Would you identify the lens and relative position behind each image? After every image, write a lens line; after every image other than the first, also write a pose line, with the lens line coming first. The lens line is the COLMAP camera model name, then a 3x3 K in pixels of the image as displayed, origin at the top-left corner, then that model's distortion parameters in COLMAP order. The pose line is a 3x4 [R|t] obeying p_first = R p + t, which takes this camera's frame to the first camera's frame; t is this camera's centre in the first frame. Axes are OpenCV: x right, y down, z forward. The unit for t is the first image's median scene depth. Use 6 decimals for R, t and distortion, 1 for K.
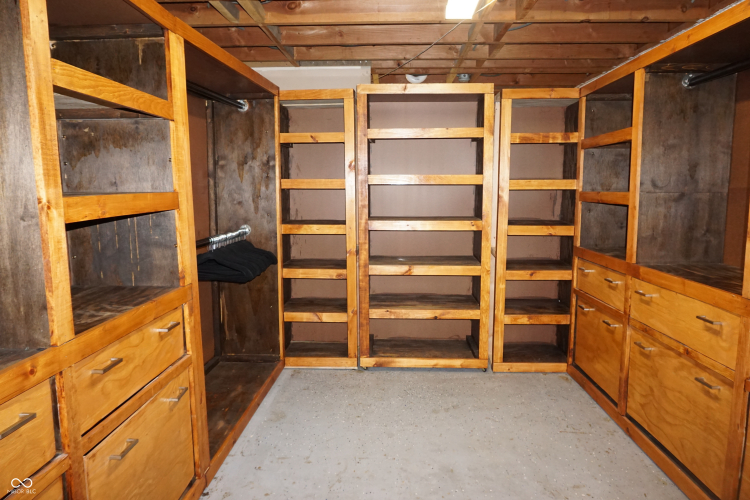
lens RADIAL K [[497.3, 0, 374.4], [0, 497.3, 249.2], [0, 0, 1]] dist [-0.052324, 0.027312]
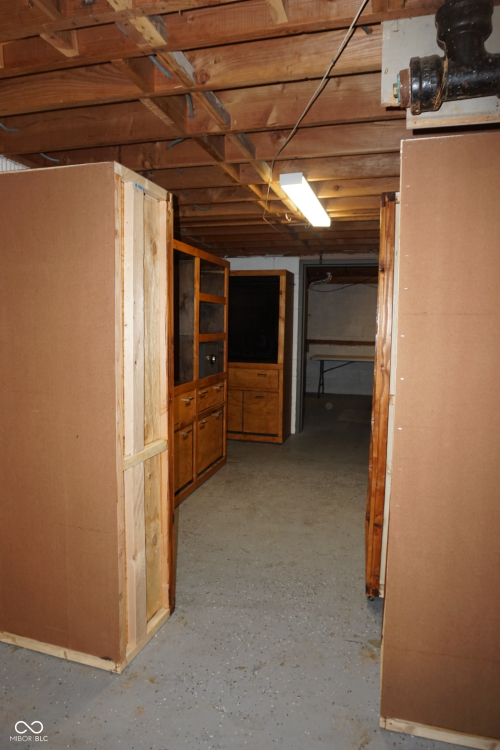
lens RADIAL K [[497.3, 0, 249.4], [0, 497.3, 374.1], [0, 0, 1]] dist [-0.052324, 0.027312]
pose [[-0.973111, -0.033763, 0.227850, -0.003902], [0.020174, 0.972905, 0.230325, -0.235981], [-0.229453, 0.228728, -0.946063, 1.632854]]
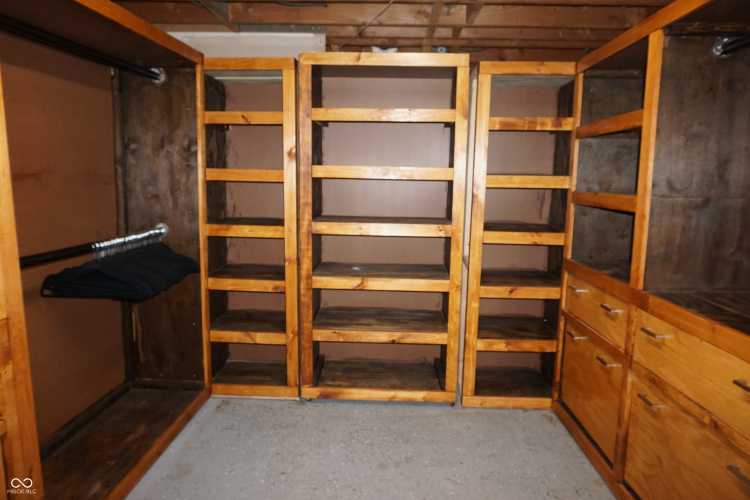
lens RADIAL K [[497.3, 0, 374.4], [0, 497.3, 248.3], [0, 0, 1]] dist [-0.052324, 0.027312]
pose [[0.999741, 0.019751, 0.011326, 0.082336], [-0.019954, 0.999637, 0.018107, -0.030984], [-0.010964, -0.018329, 0.999772, 0.189464]]
